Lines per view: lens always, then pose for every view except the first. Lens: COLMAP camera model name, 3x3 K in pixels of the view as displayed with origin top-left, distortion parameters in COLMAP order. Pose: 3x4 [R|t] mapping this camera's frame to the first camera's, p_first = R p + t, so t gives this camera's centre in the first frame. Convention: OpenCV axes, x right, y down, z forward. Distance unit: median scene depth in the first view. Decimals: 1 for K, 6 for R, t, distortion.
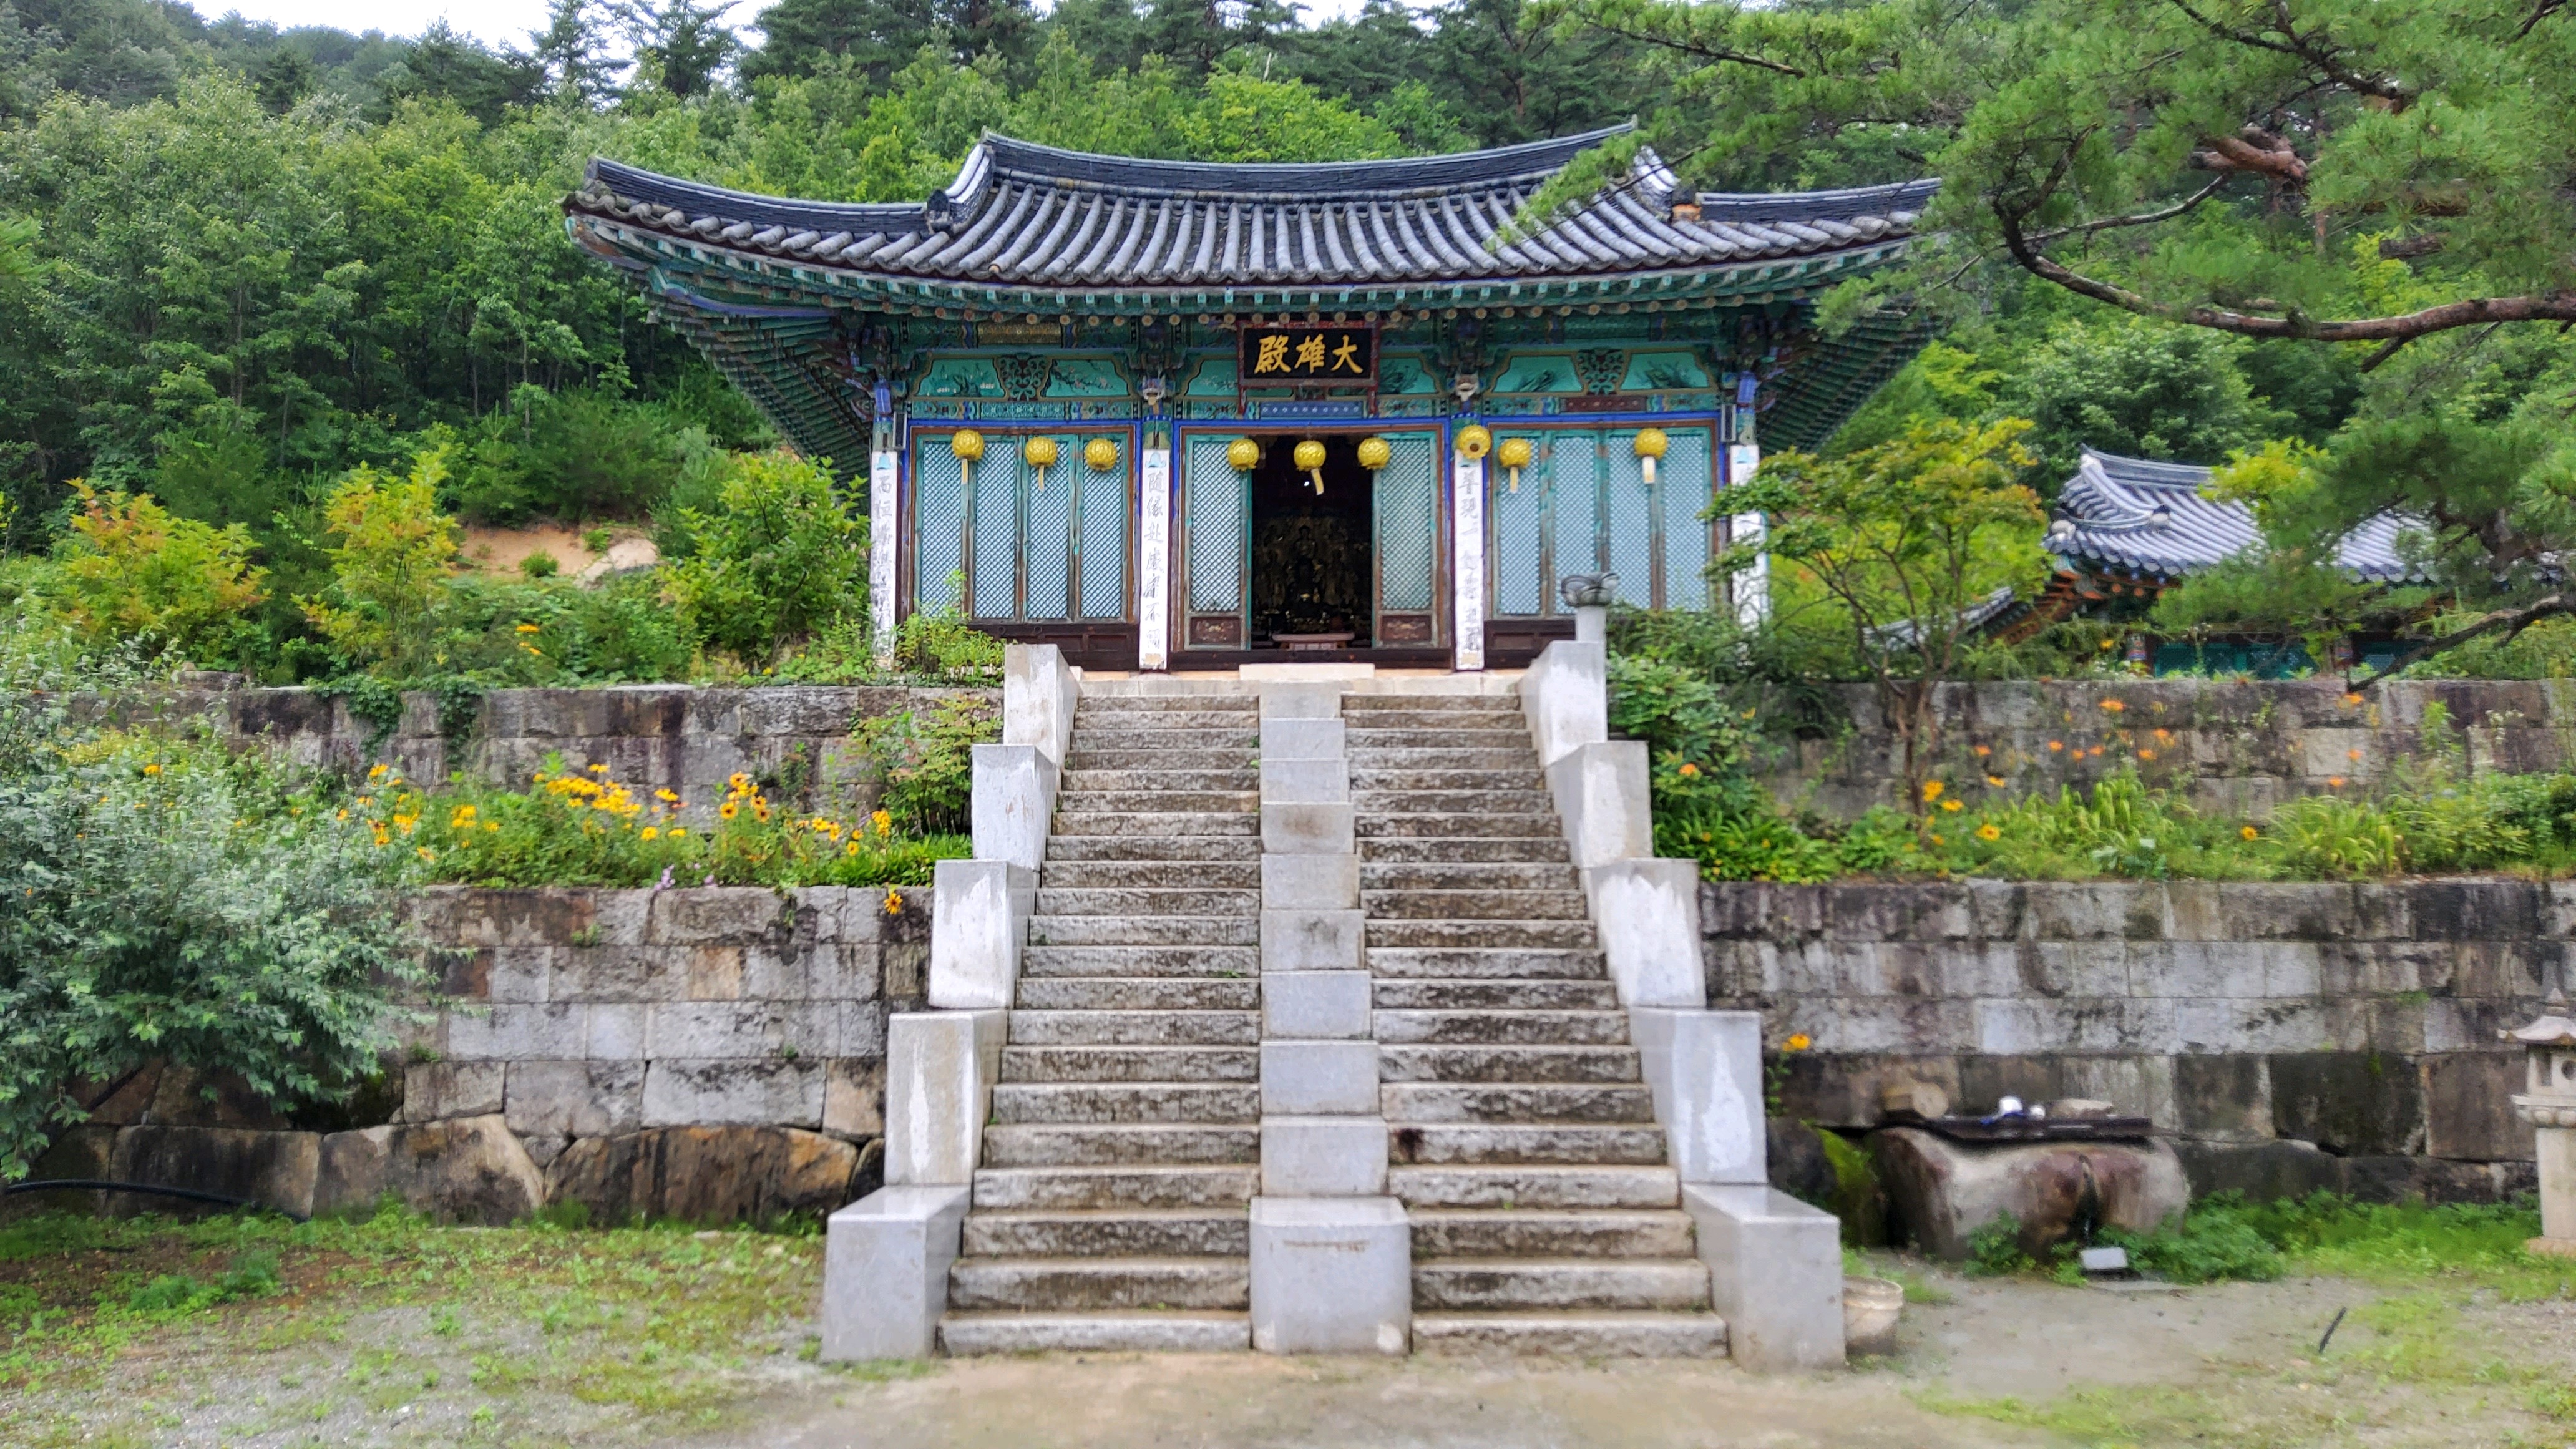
lens RADIAL K [[1922.2, 0, 1287.3], [0, 1922.2, 768.8], [0, 0, 1]] dist [0.046995, -0.029305]
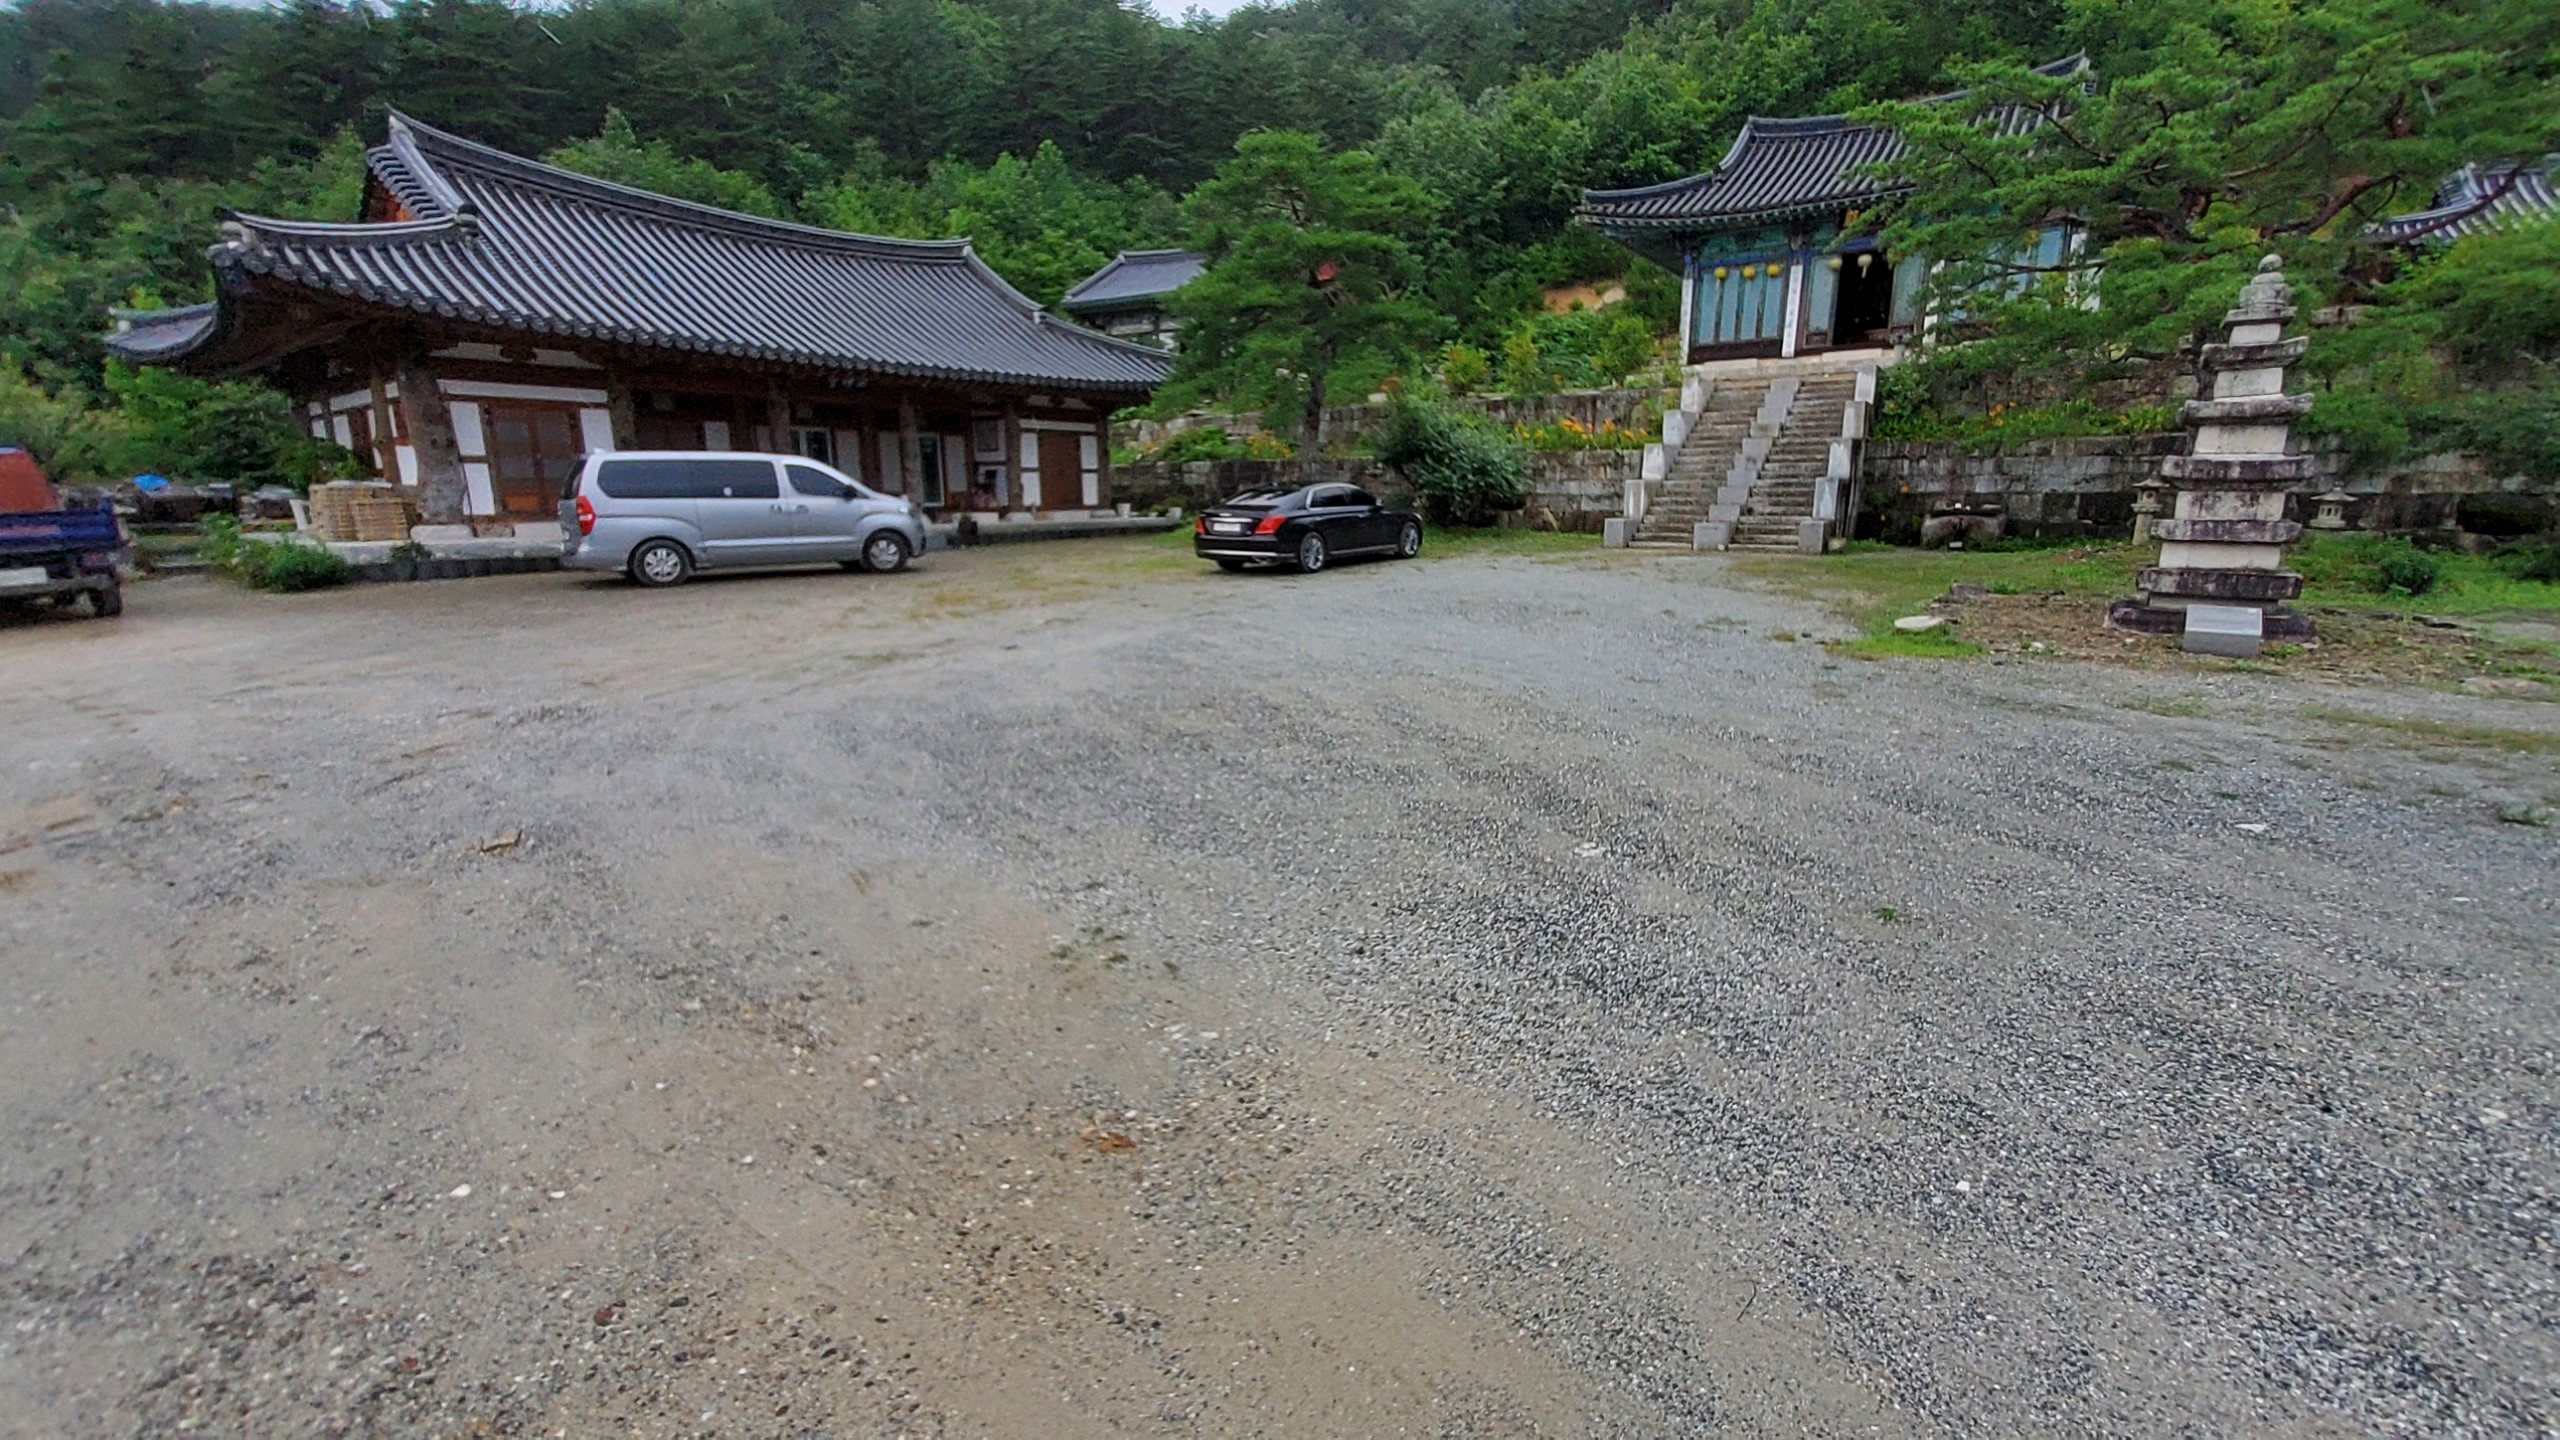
lens RADIAL K [[1005.8, 0, 1270.0], [0, 1005.8, 709.9], [0, 0, 1]] dist [-0.019401, 0.000483]
pose [[0.787411, 0.126224, -0.603367, 0.256882], [0.073917, 0.952414, 0.295708, -0.047938], [0.611980, -0.277443, 0.740611, -0.579231]]
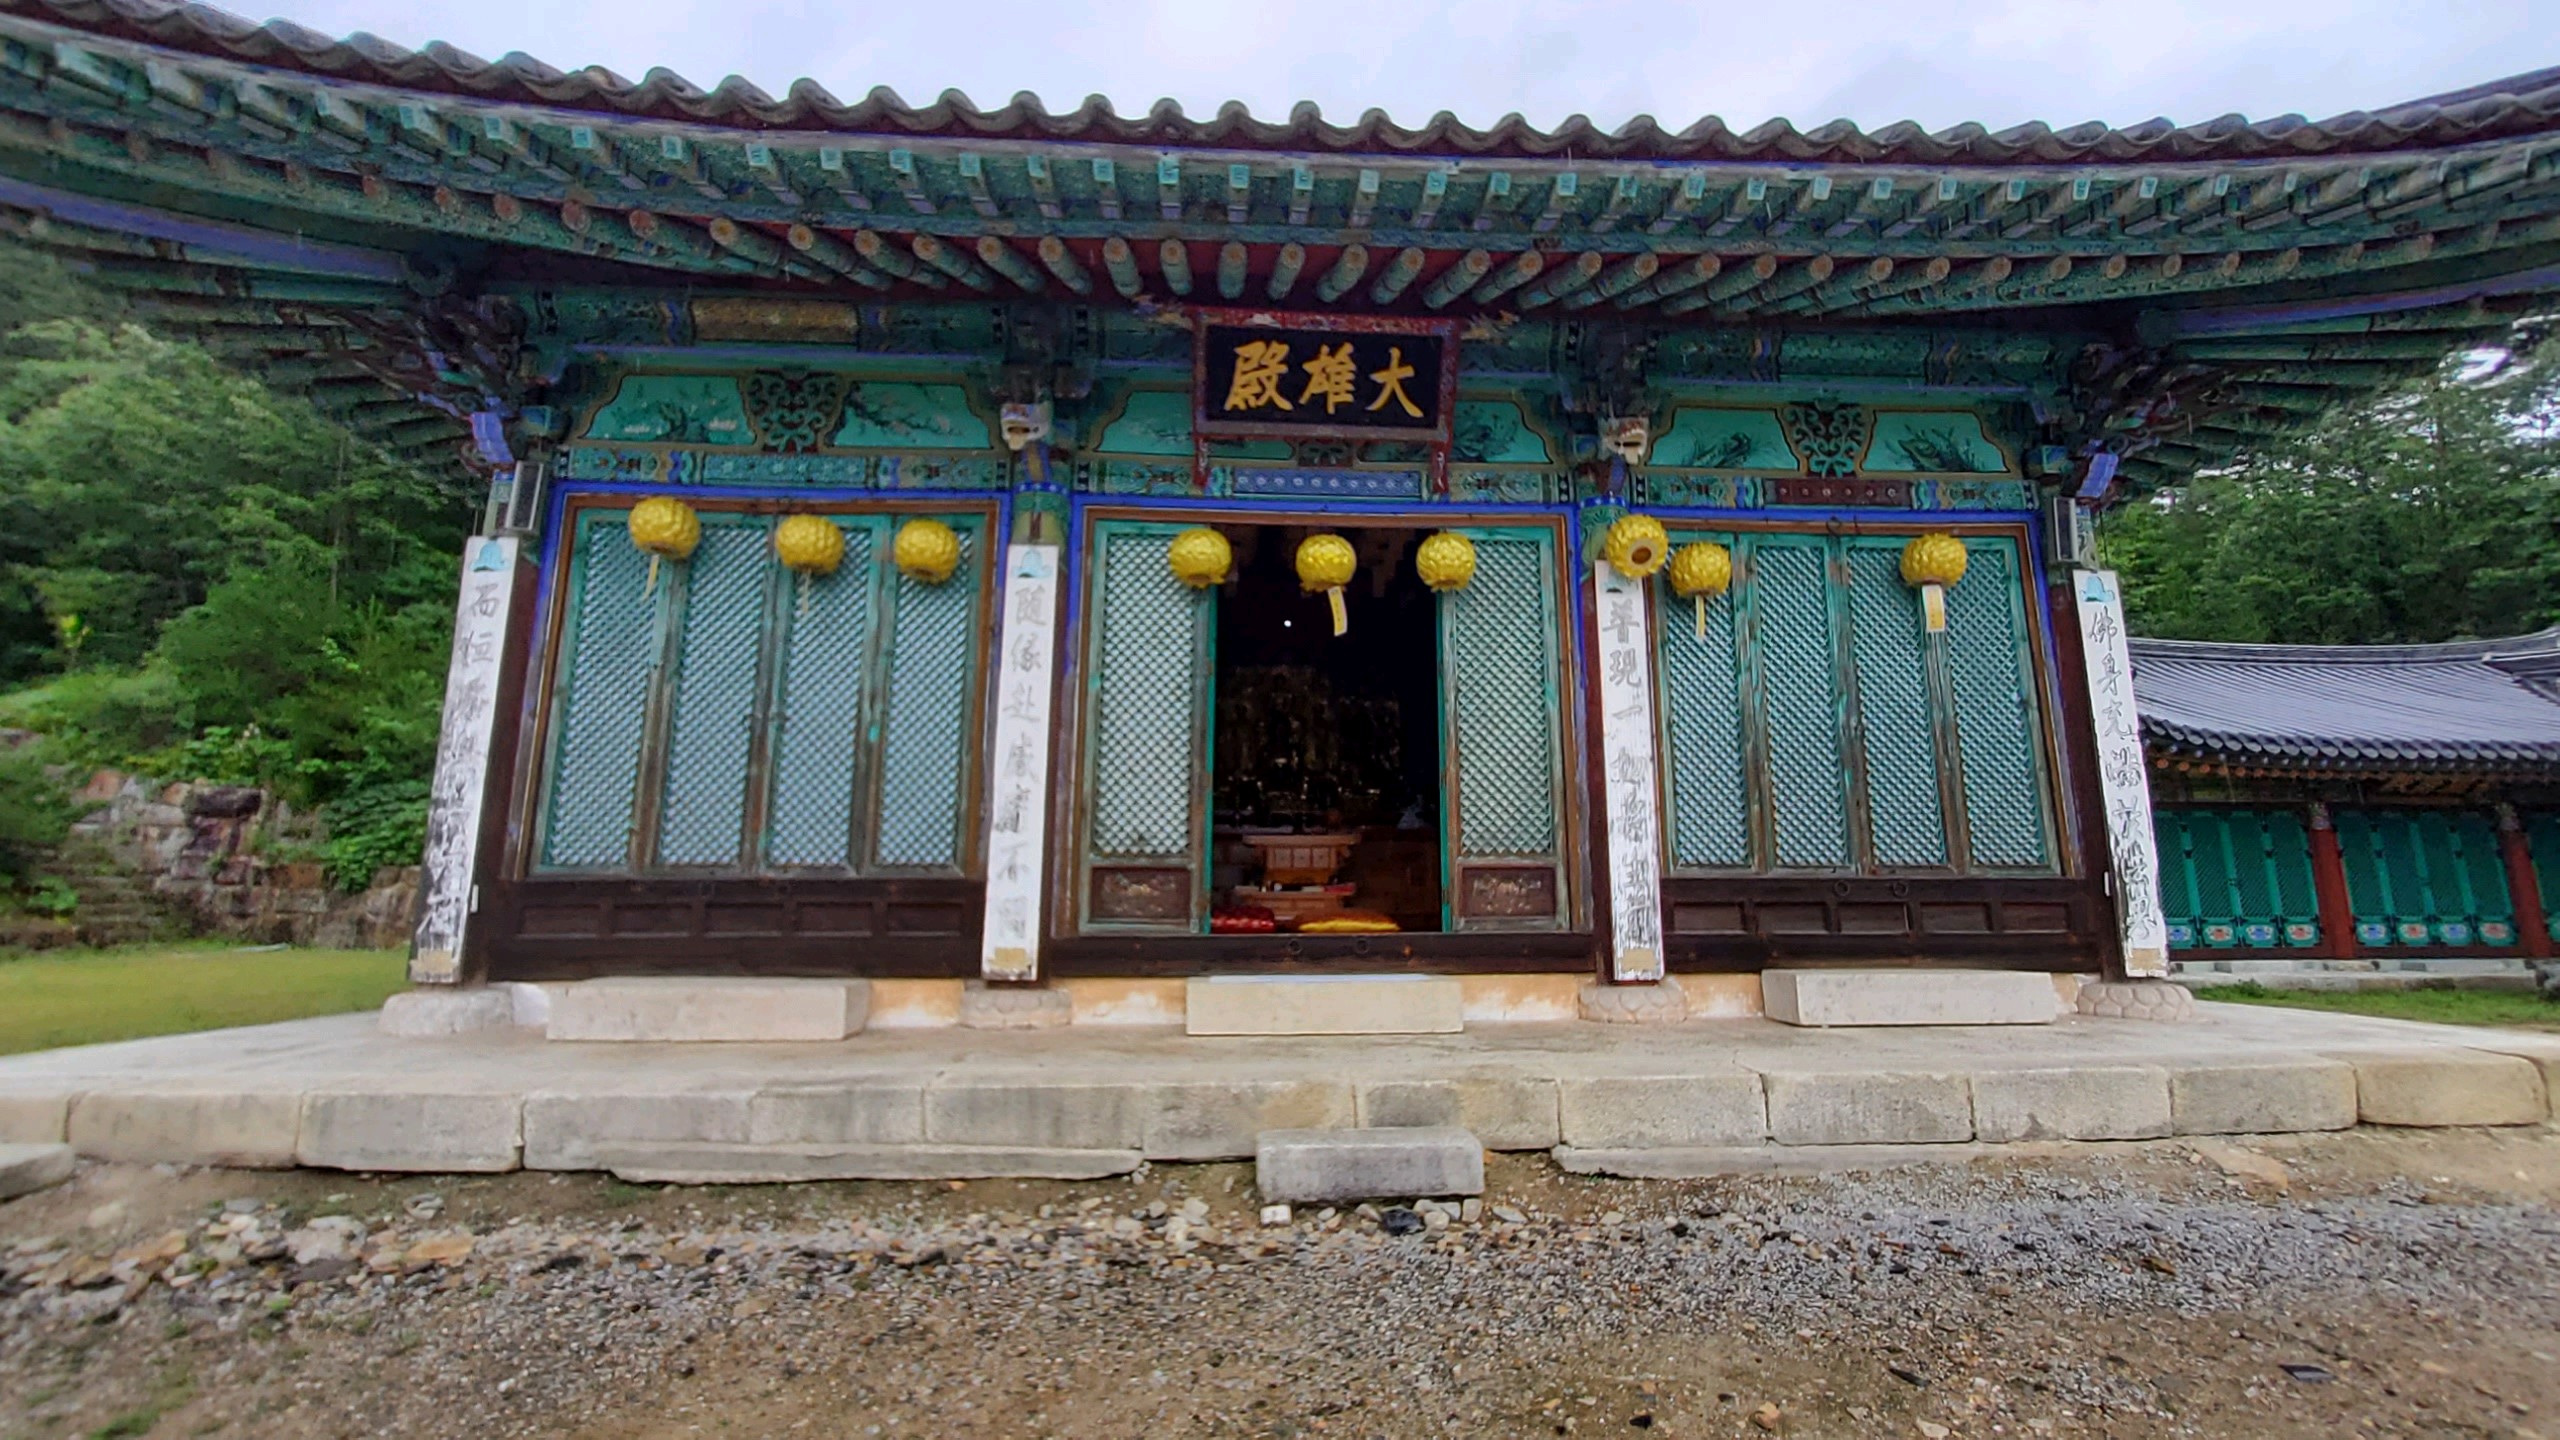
lens RADIAL K [[1005.8, 0, 1374.8], [0, 1005.8, 725.8], [0, 0, 1]] dist [-0.019401, 0.000483]
pose [[0.990975, 0.011546, 0.133546, -0.011936], [-0.003739, 0.998276, -0.058568, -0.102046], [-0.133992, 0.057540, 0.989310, 0.729210]]
